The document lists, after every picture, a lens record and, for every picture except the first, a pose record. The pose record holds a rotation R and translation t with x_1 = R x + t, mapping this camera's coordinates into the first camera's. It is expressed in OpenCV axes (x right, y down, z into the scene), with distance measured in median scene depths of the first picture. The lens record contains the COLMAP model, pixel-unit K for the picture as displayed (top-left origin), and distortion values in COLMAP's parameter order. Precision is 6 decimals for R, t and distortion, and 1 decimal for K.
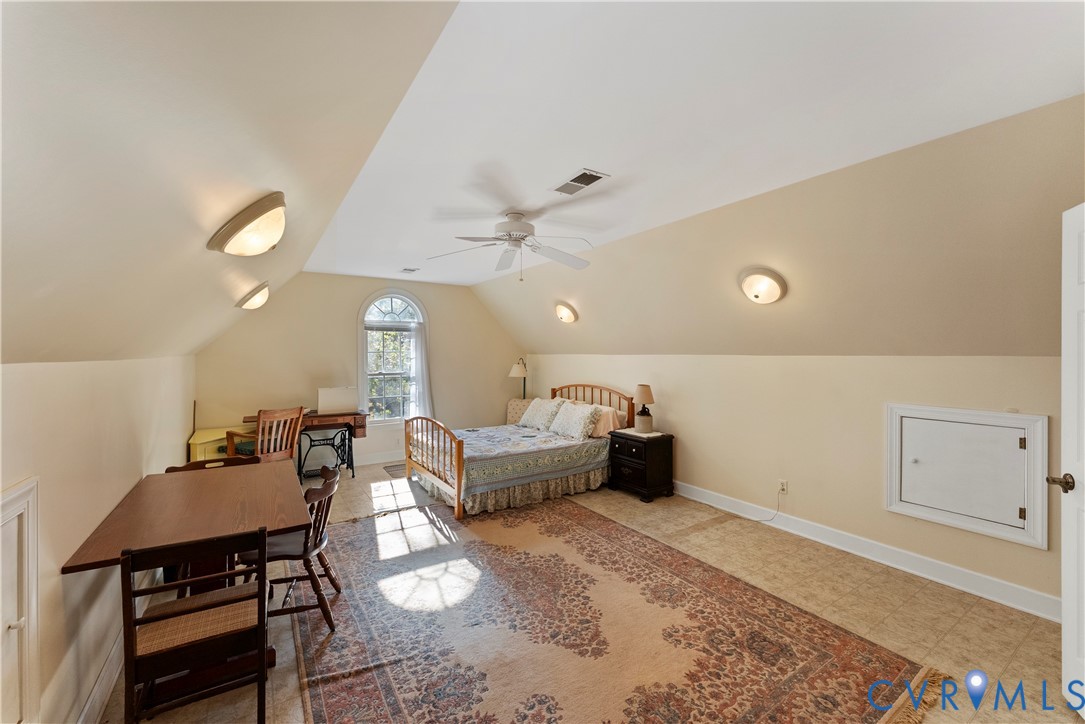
lens RADIAL K [[442.4, 0, 542.5], [0, 442.4, 356.3], [0, 0, 1]] dist [-0.000169, -0.000228]
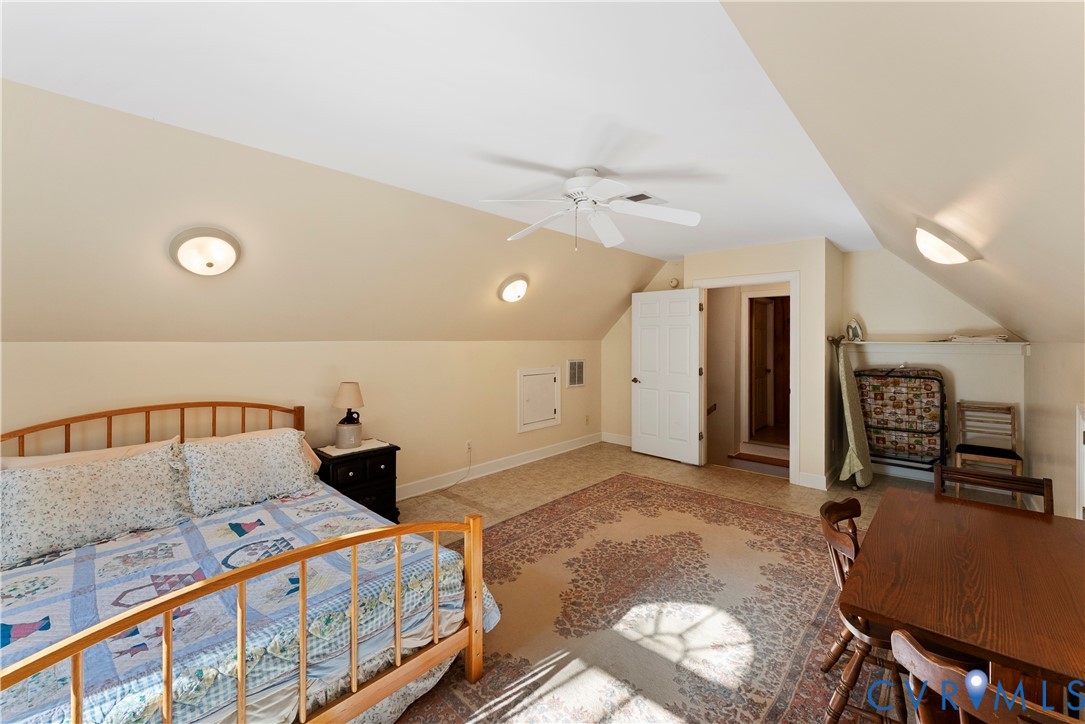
lens RADIAL K [[442.4, 0, 547.4], [0, 442.4, 342.2], [0, 0, 1]] dist [-0.000169, -0.000228]
pose [[-0.259396, -0.006958, 0.965746, -0.892509], [0.006106, 0.999942, 0.008844, -0.009781], [-0.965752, 0.008191, -0.259339, 1.371883]]
